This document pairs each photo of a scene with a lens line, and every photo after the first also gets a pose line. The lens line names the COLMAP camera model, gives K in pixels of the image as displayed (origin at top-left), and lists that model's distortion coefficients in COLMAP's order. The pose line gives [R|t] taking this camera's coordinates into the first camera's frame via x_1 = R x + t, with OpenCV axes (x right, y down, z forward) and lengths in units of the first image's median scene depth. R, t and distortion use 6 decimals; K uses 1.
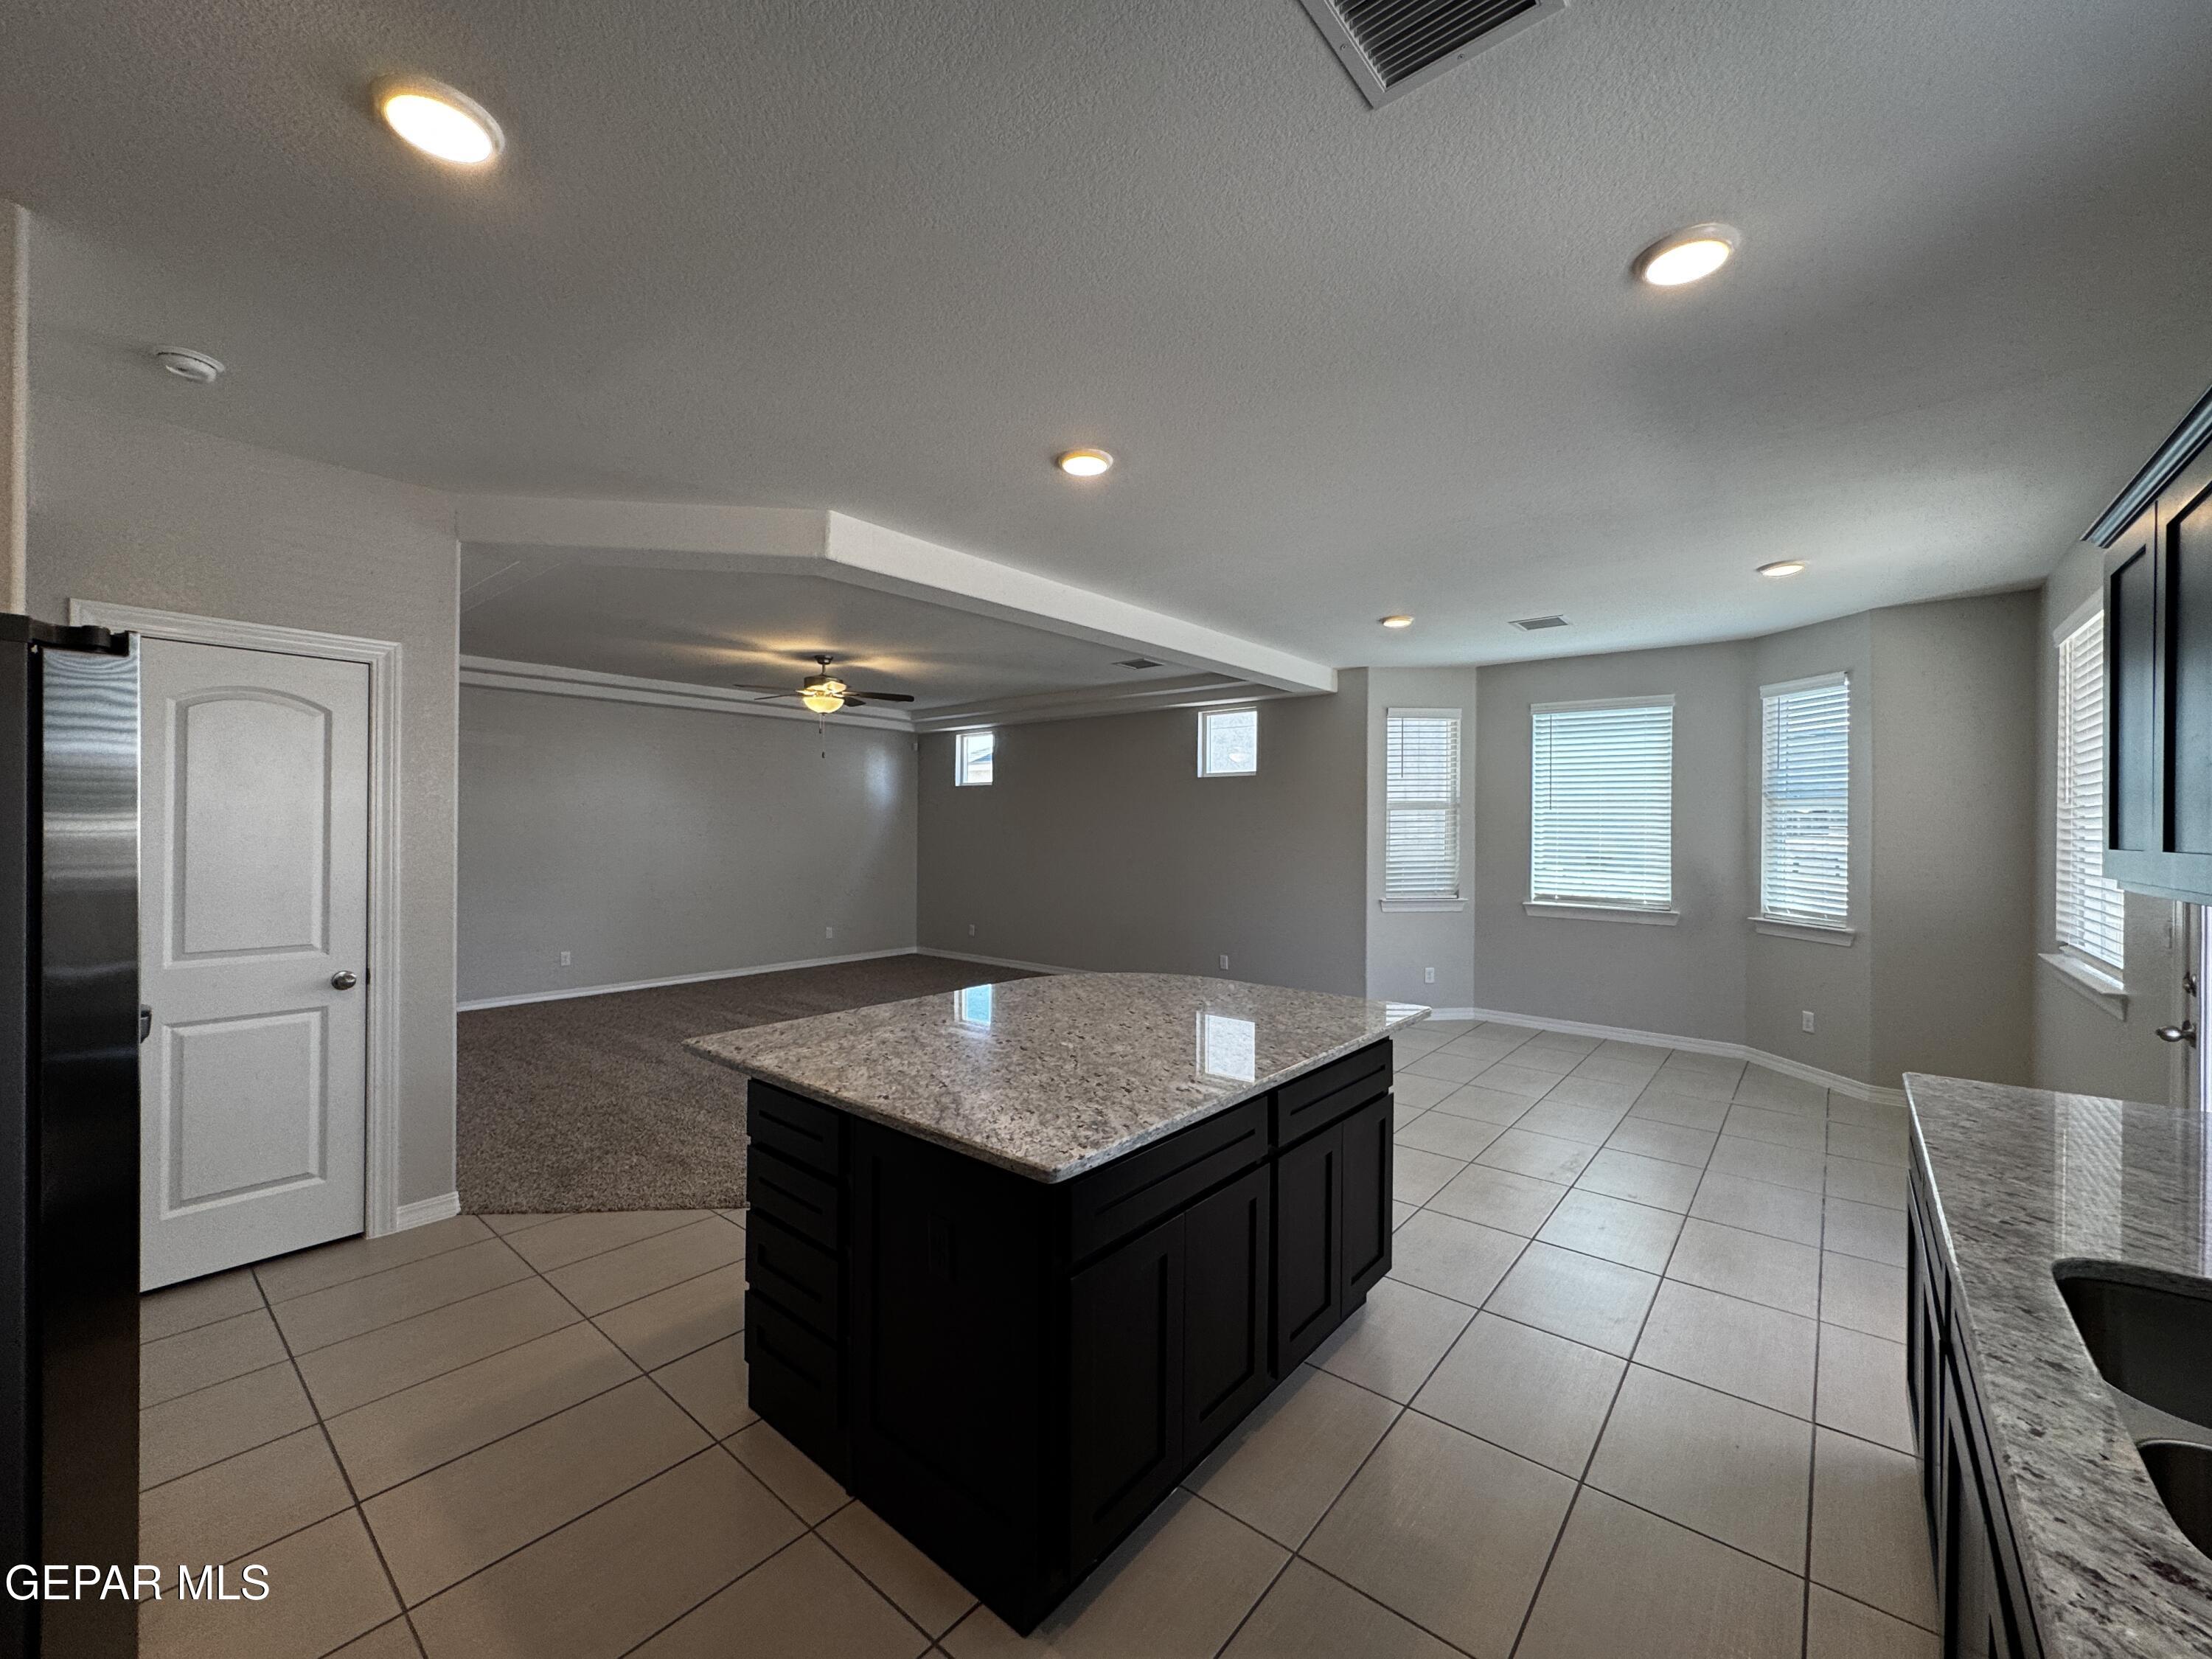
lens RADIAL K [[882.4, 0, 1103.8], [0, 882.4, 826.5], [0, 0, 1]] dist [-0.002488, 0.000105]
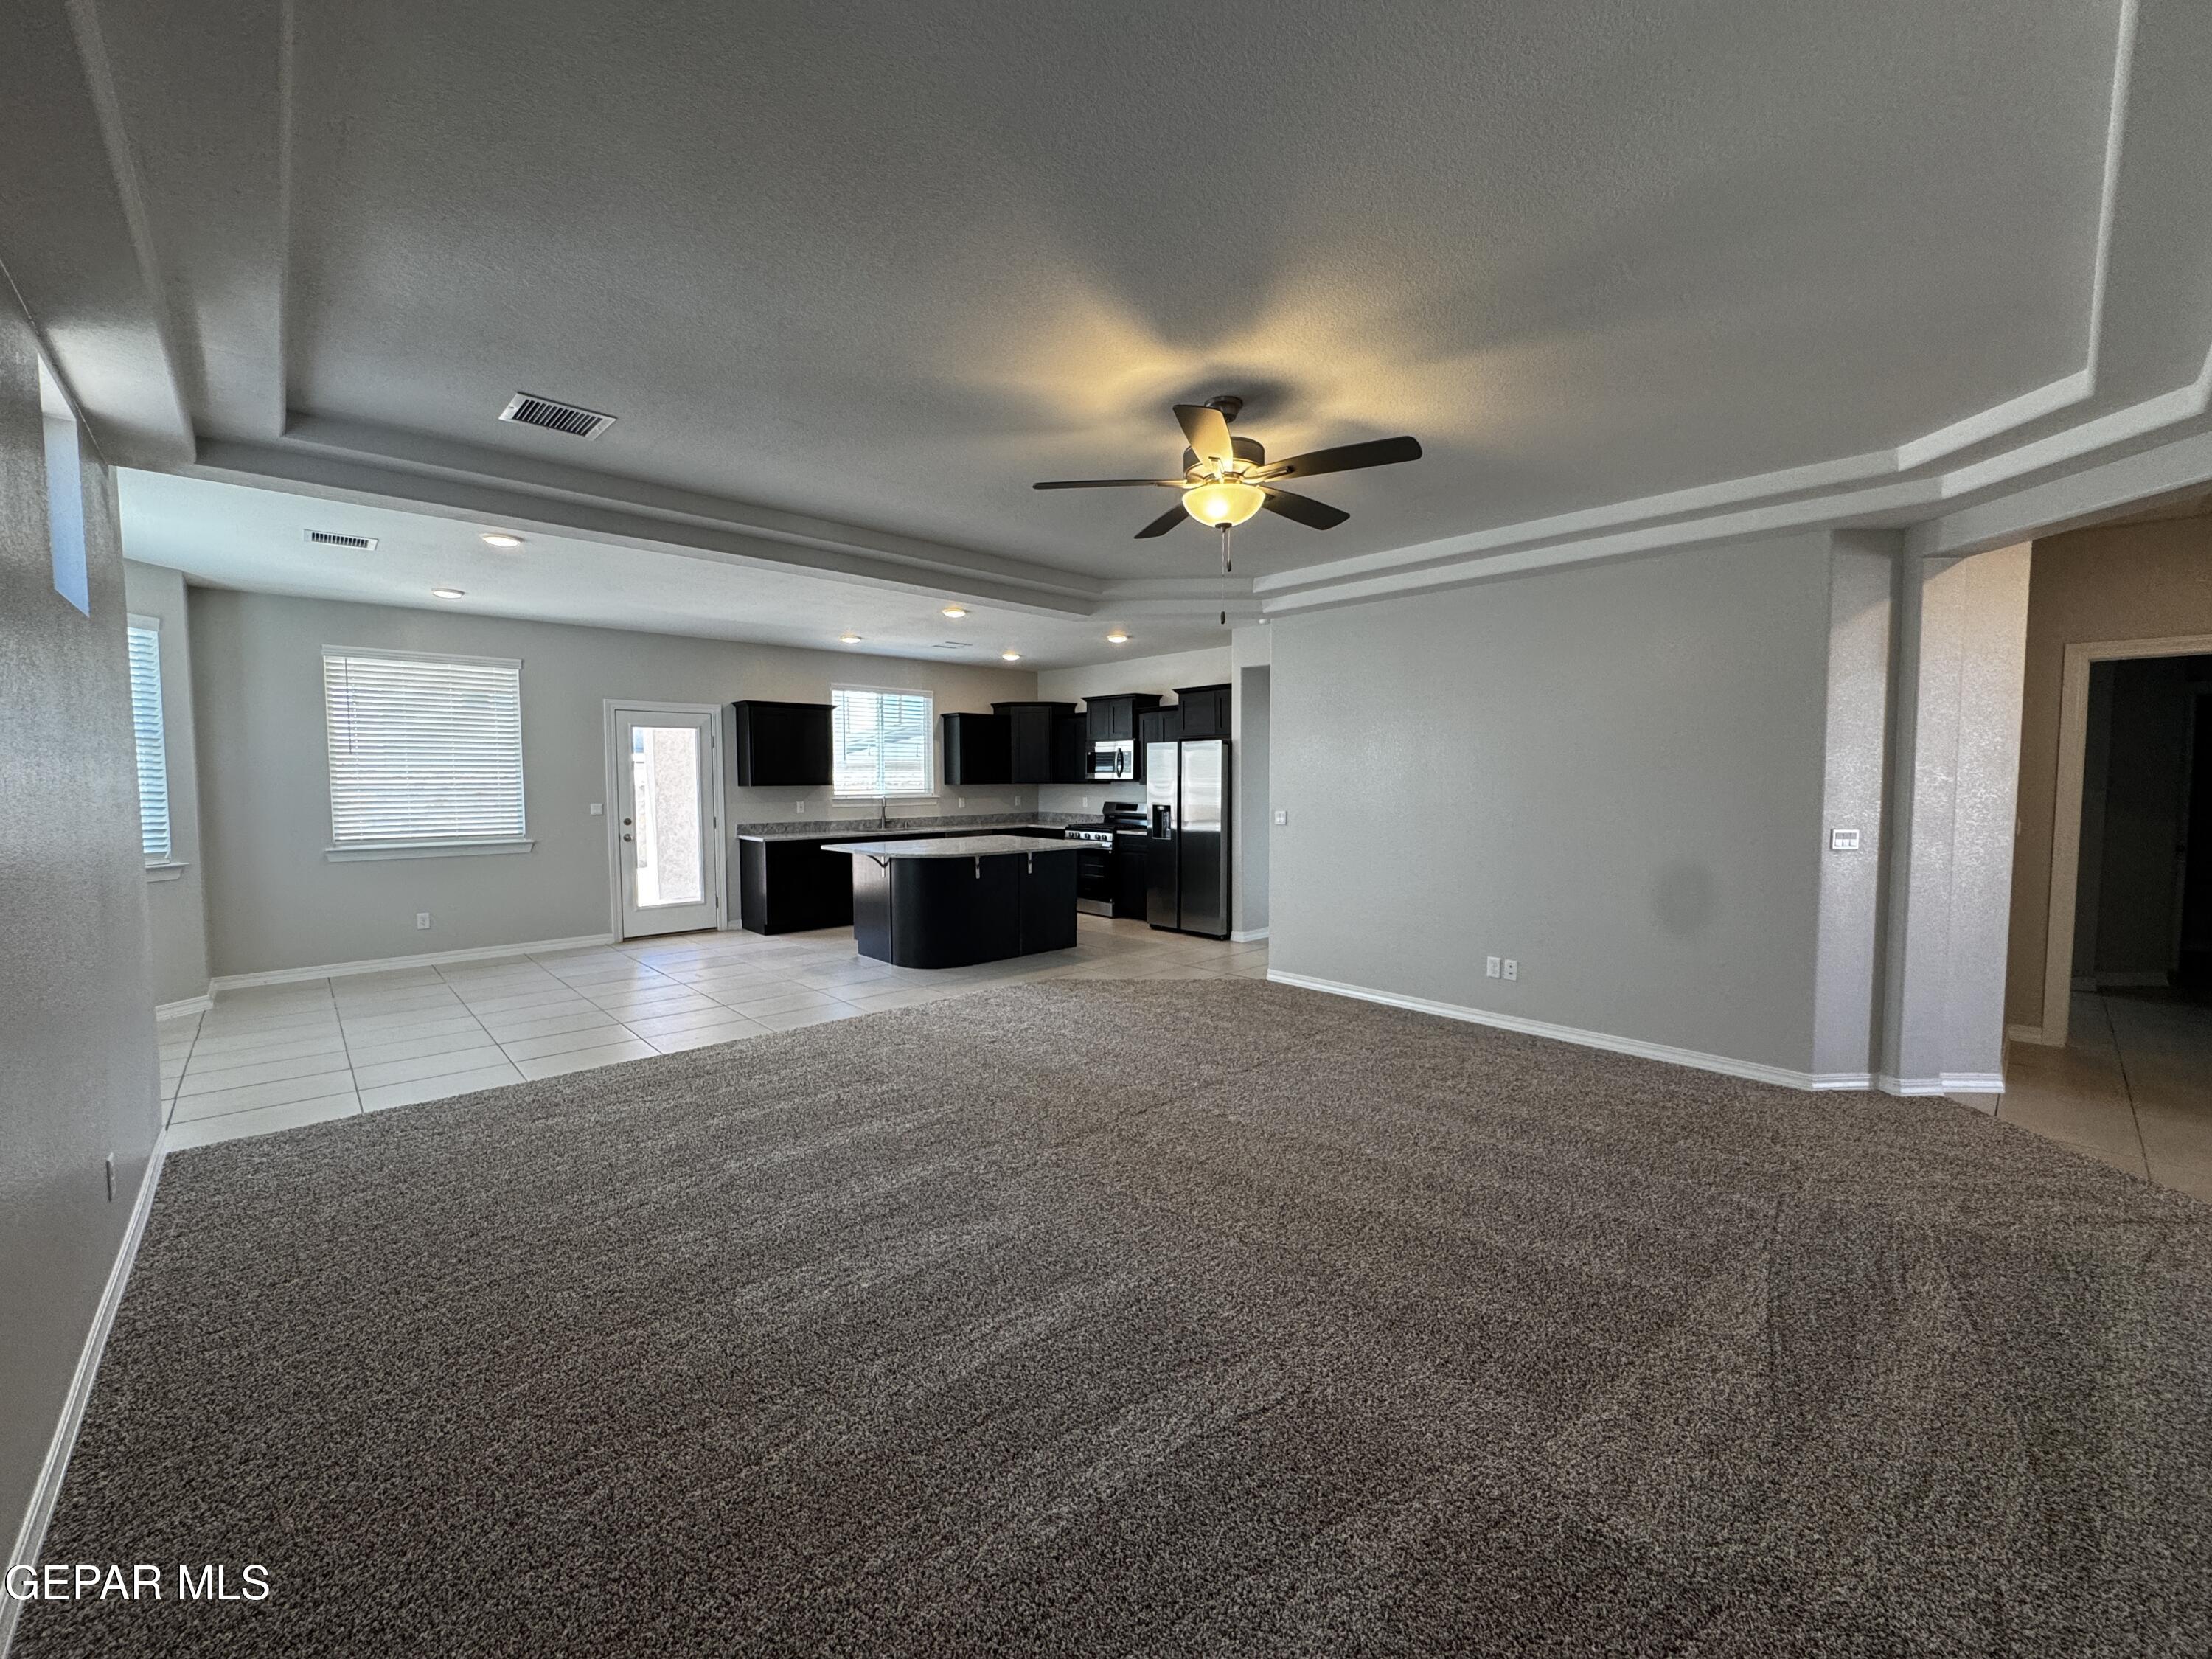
lens RADIAL K [[882.4, 0, 1106.1], [0, 882.4, 827.5], [0, 0, 1]] dist [-0.002488, 0.000105]
pose [[-0.992155, -0.014357, 0.124186, -0.328580], [-0.007214, 0.998303, 0.057785, 0.002229], [-0.124805, 0.056436, -0.990575, 1.516688]]
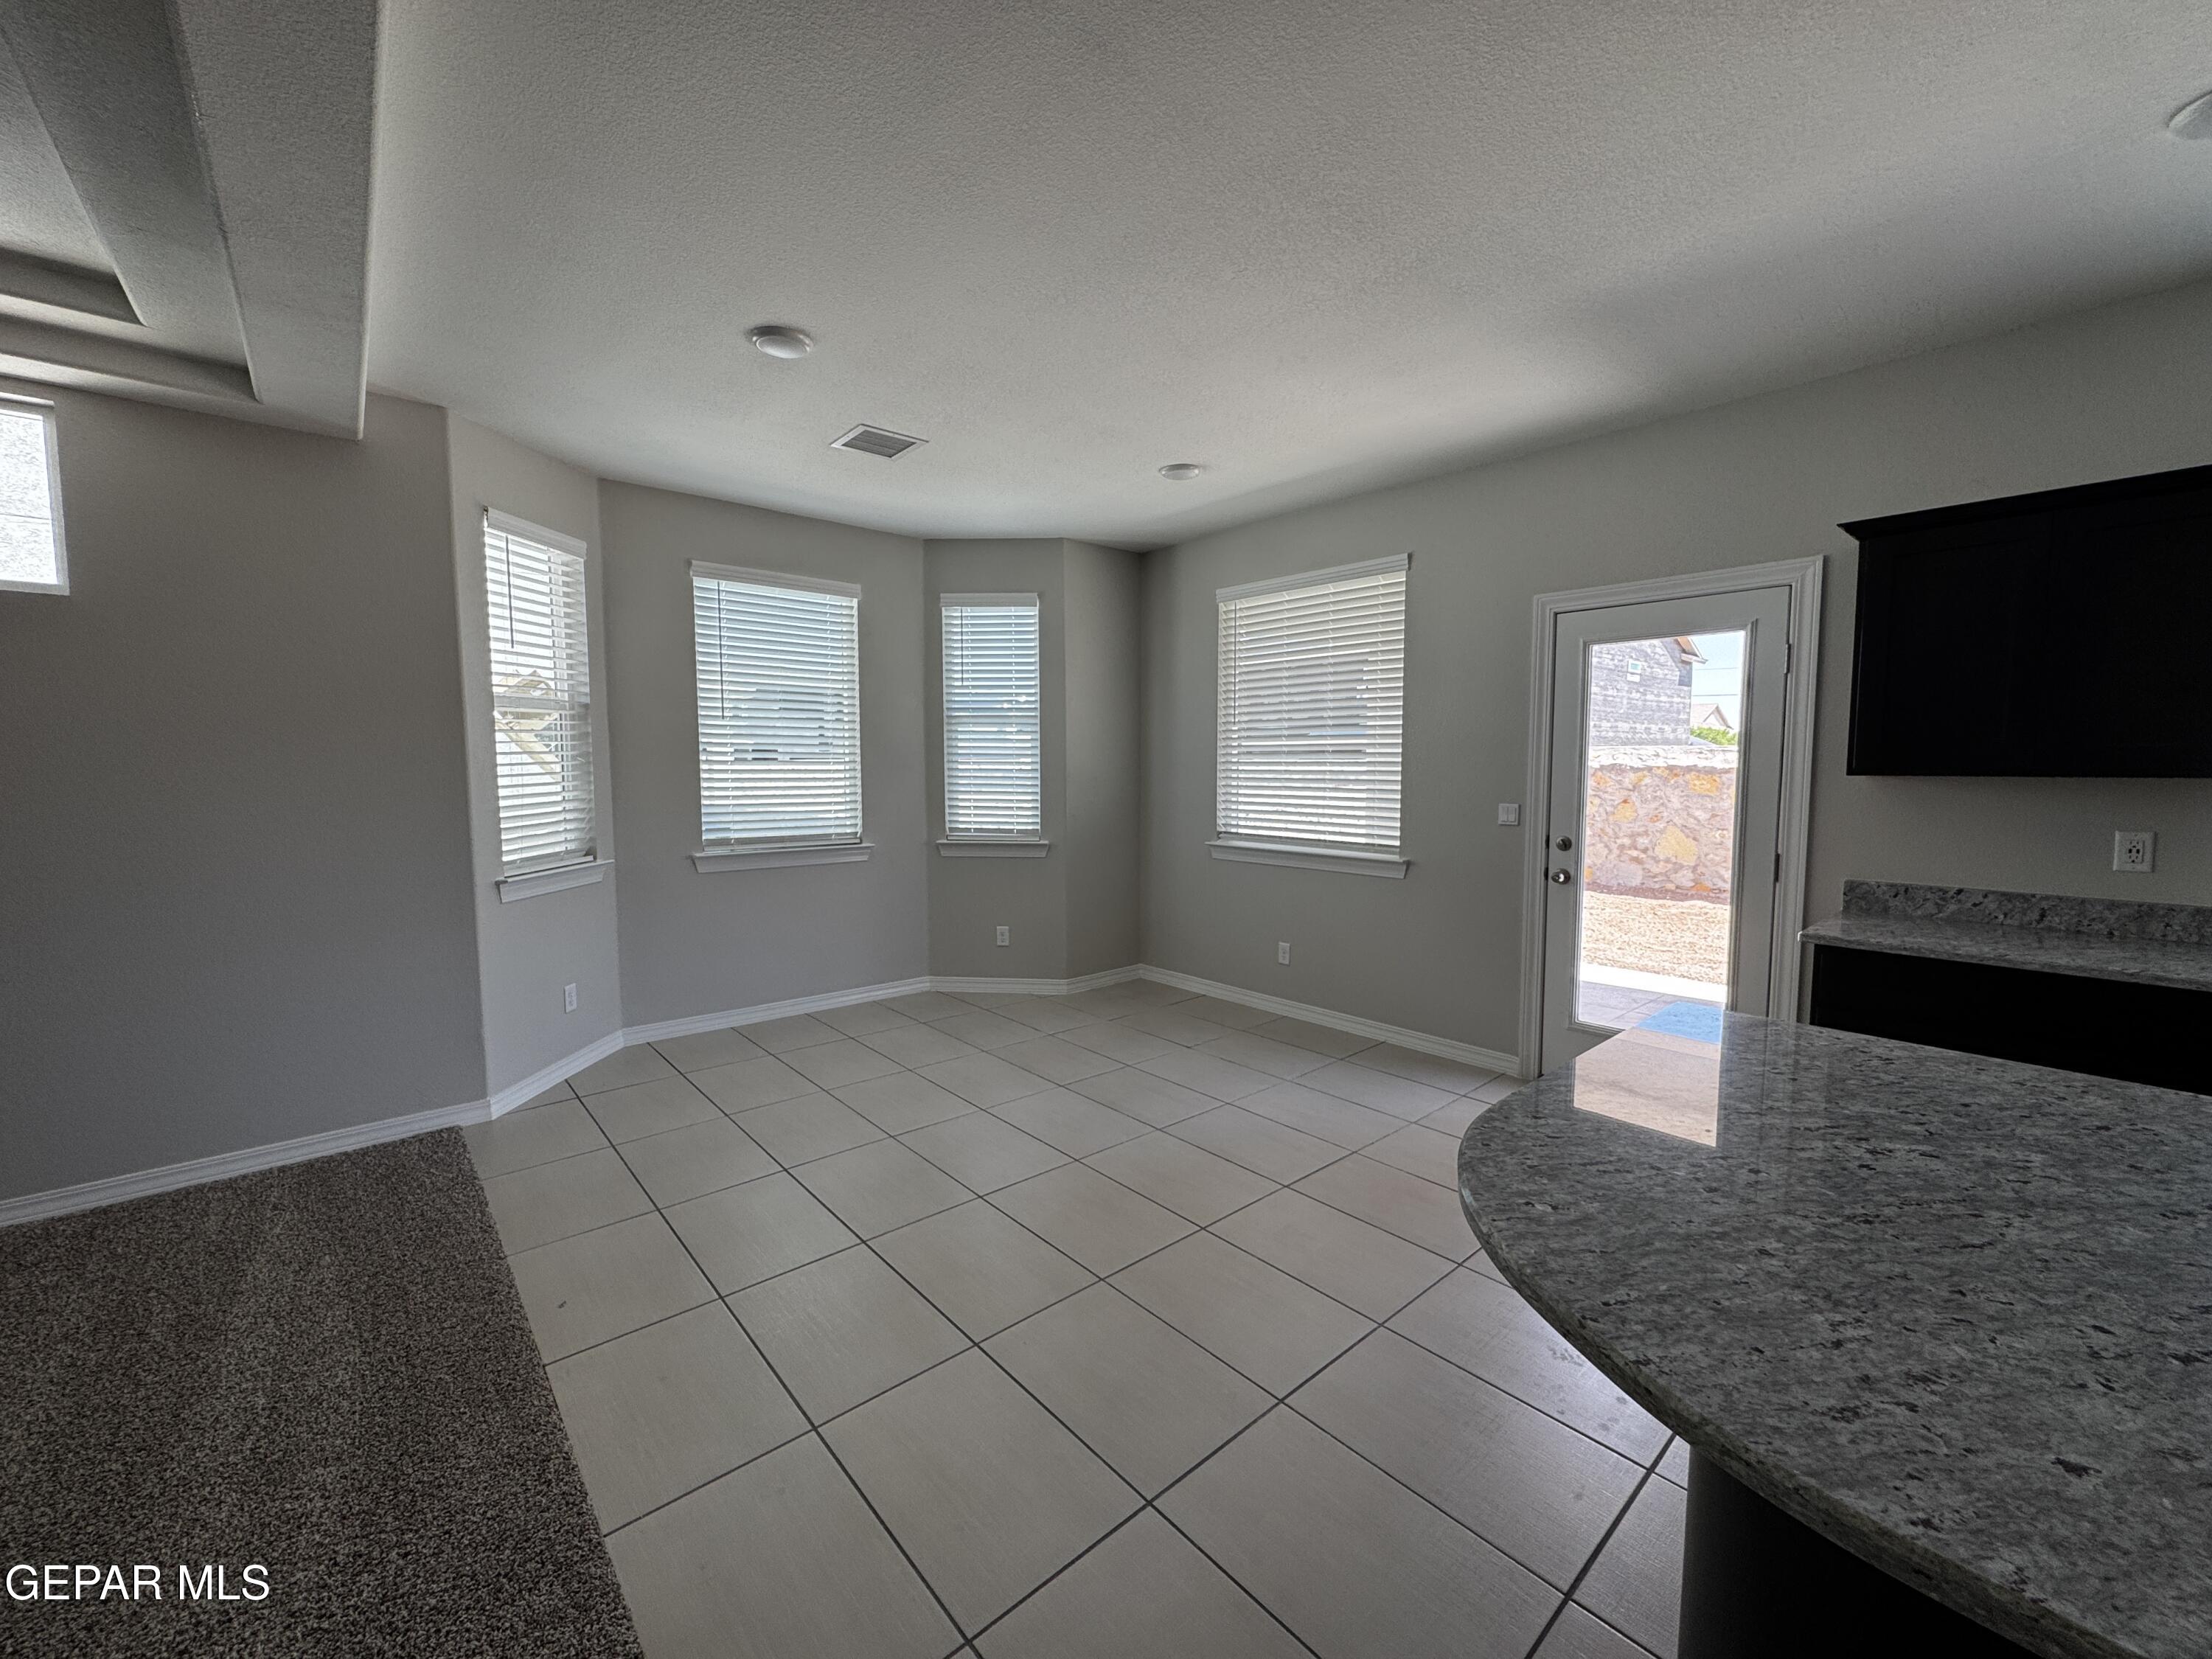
lens RADIAL K [[882.4, 0, 1104.8], [0, 882.4, 827.2], [0, 0, 1]] dist [-0.002488, 0.000105]
pose [[0.156949, -0.082384, 0.984165, -0.148484], [0.000709, 0.996524, 0.083306, 0.008983], [-0.987606, -0.012377, 0.156462, 0.600166]]
